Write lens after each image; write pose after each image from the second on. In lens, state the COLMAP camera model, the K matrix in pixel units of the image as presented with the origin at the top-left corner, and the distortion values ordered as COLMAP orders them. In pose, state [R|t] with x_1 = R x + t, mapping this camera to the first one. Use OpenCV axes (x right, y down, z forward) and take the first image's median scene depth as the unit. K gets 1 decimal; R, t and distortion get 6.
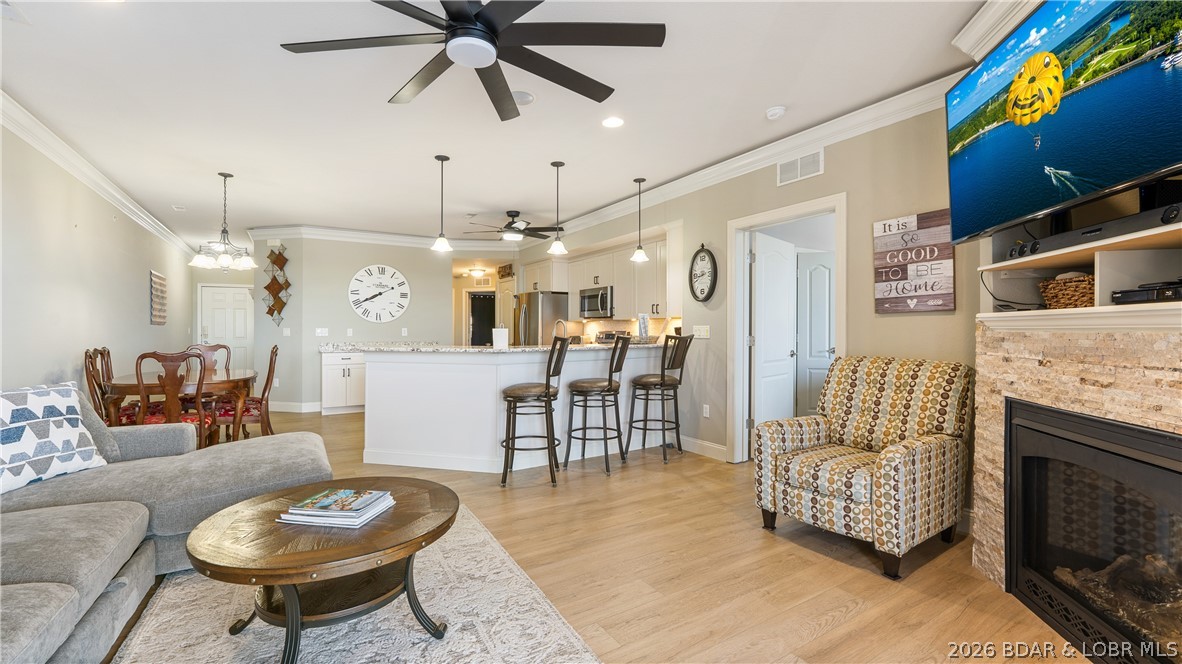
lens RADIAL K [[490.9, 0, 585.2], [0, 490.9, 324.3], [0, 0, 1]] dist [-0.009147, 0.000066]
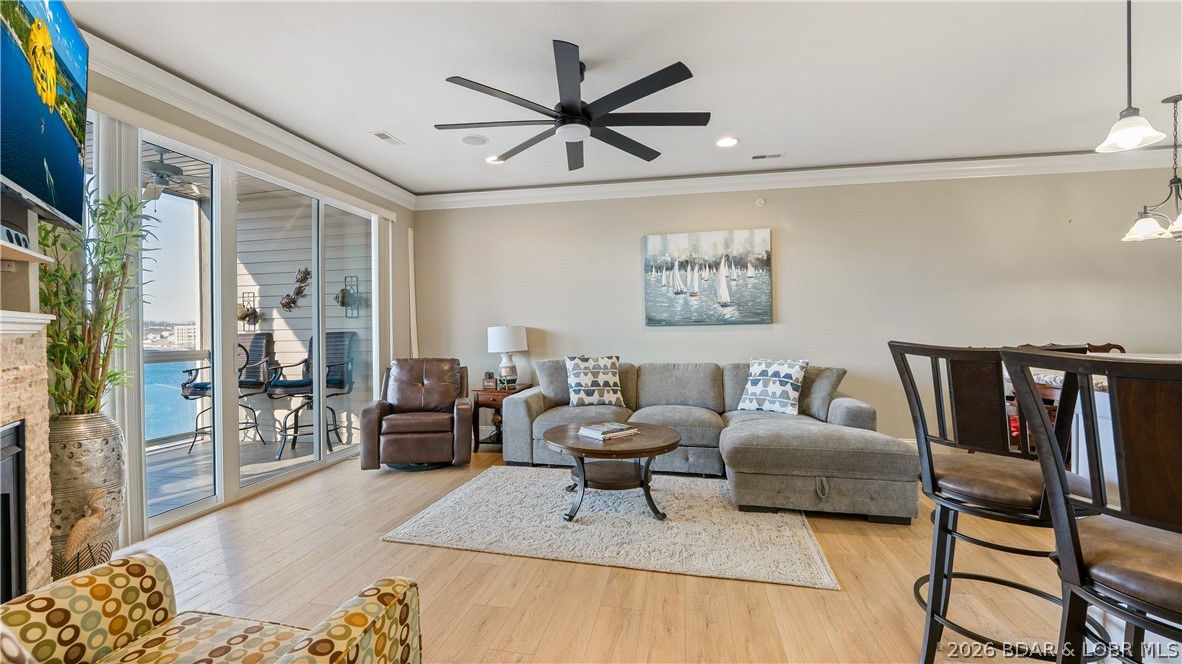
lens RADIAL K [[503.0, 0, 583.0], [0, 503.0, 337.1], [0, 0, 1]] dist [-0.016718, -0.000658]
pose [[-0.681097, 0.014132, -0.732056, 0.368232], [0.017181, 0.999847, 0.003316, 0.015409], [0.731991, -0.010319, -0.681236, 0.928177]]
